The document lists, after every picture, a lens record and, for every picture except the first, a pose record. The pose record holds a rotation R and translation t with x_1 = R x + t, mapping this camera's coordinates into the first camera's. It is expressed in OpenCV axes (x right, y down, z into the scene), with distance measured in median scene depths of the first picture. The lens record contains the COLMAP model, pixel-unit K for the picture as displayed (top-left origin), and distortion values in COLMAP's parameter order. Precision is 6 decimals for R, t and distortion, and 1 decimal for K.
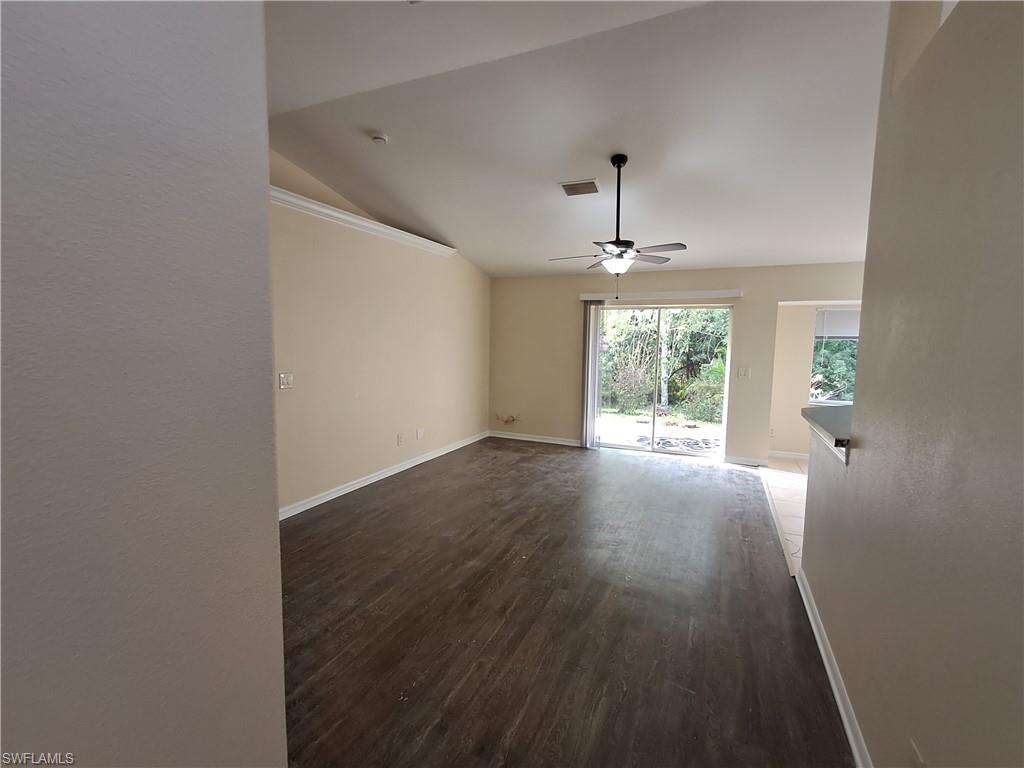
lens RADIAL K [[465.1, 0, 511.9], [0, 465.1, 382.4], [0, 0, 1]] dist [0.002916, 0.006207]
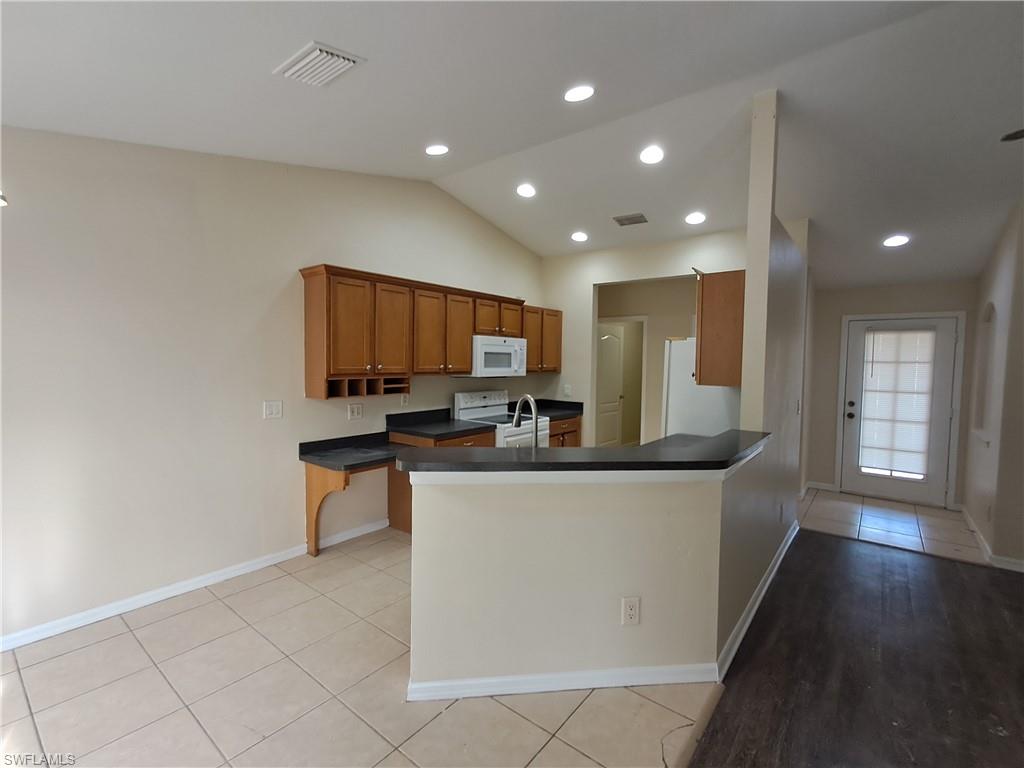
lens RADIAL K [[461.0, 0, 510.0], [0, 461.0, 382.7], [0, 0, 1]] dist [-0.000167, 0.000412]
pose [[-0.967848, -0.036877, 0.248818, 0.807357], [-0.001986, 0.990284, 0.139044, -0.157963], [-0.251528, 0.134079, -0.958518, 1.808252]]
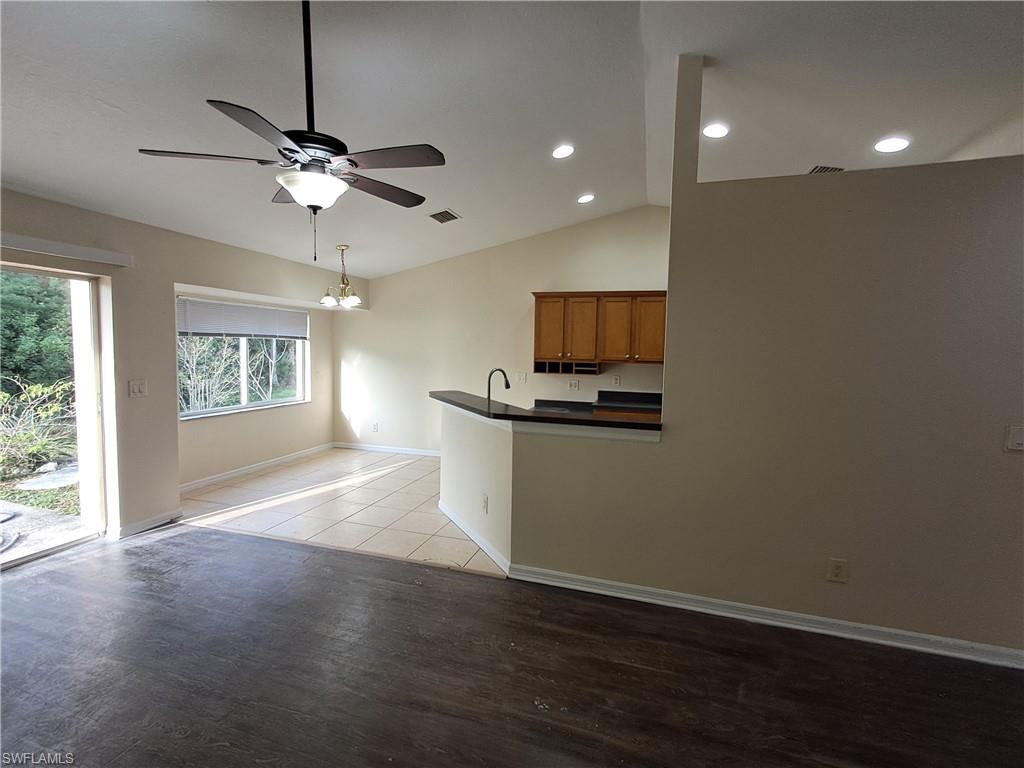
lens RADIAL K [[465.1, 0, 511.9], [0, 465.1, 382.4], [0, 0, 1]] dist [0.002916, 0.006207]
pose [[-0.119897, -0.086619, 0.989000, -0.380873], [0.067109, 0.993201, 0.095123, -0.107945], [-0.990516, 0.077776, -0.113269, 1.134424]]
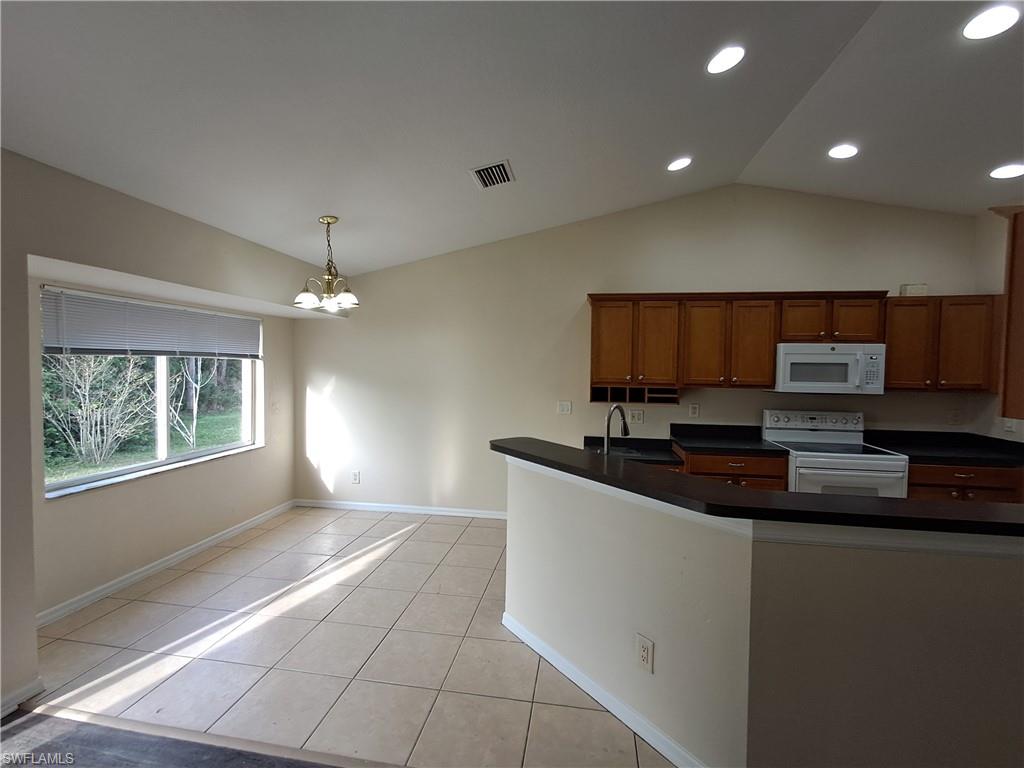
lens RADIAL K [[468.3, 0, 516.9], [0, 468.3, 384.4], [0, 0, 1]] dist [0.000614, -0.001415]
pose [[-0.258038, -0.054019, 0.964623, 0.198814], [0.070167, 0.994751, 0.074476, -0.134990], [-0.963583, 0.086903, -0.252894, 1.402852]]
